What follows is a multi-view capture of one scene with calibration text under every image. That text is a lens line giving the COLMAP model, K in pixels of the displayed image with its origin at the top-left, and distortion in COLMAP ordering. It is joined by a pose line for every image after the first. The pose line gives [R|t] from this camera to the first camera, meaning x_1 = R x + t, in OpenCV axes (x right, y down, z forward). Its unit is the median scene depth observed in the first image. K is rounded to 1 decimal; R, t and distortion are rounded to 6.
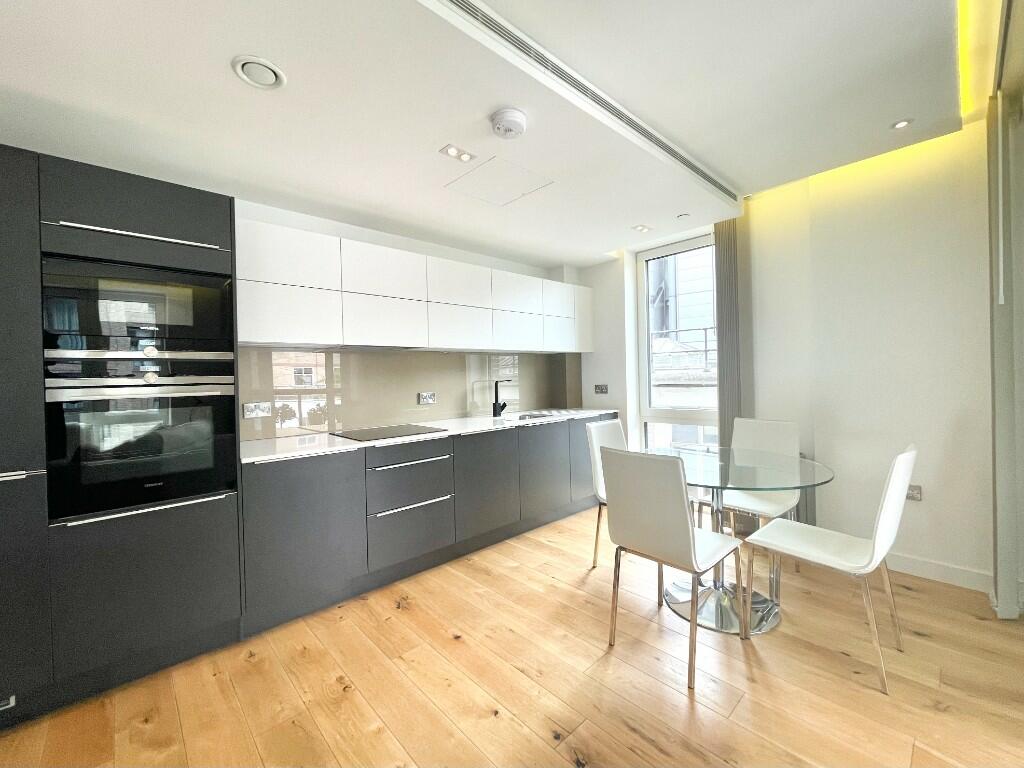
lens RADIAL K [[417.2, 0, 517.1], [0, 417.2, 377.3], [0, 0, 1]] dist [0.003743, 0.000430]
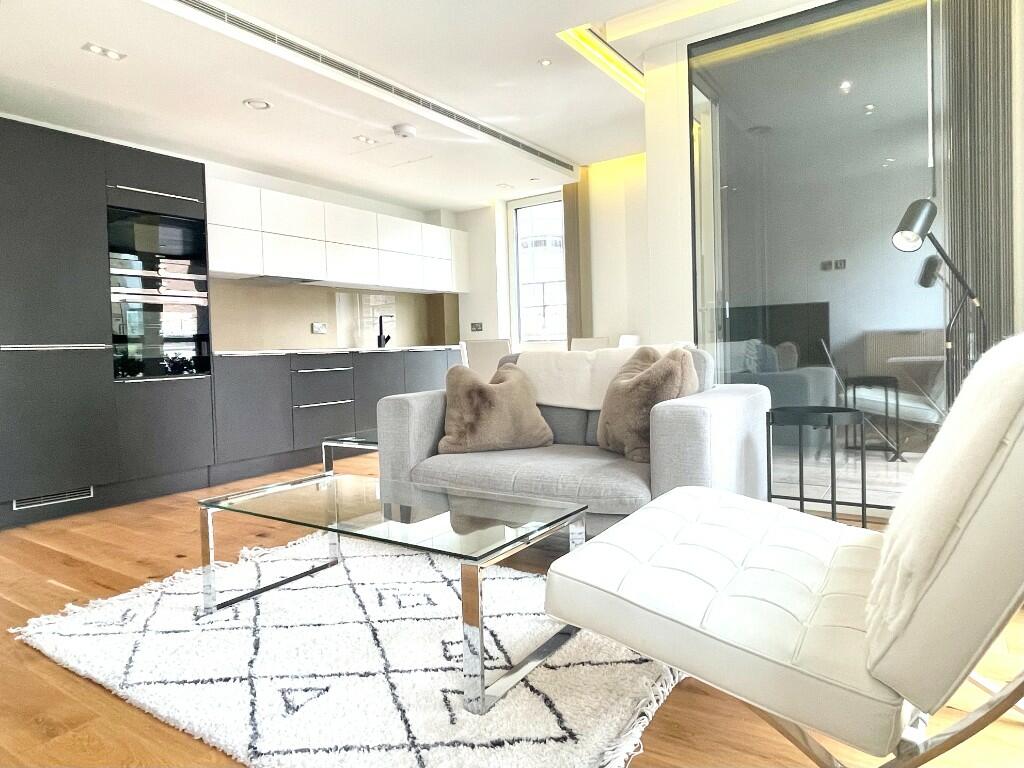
lens RADIAL K [[647.3, 0, 508.2], [0, 647.3, 376.9], [0, 0, 1]] dist [-0.012794, -0.001515]
pose [[0.977684, -0.014482, 0.209580, -0.093170], [0.008877, 0.999578, 0.027662, 0.145112], [-0.209892, -0.025185, 0.977400, -0.843852]]
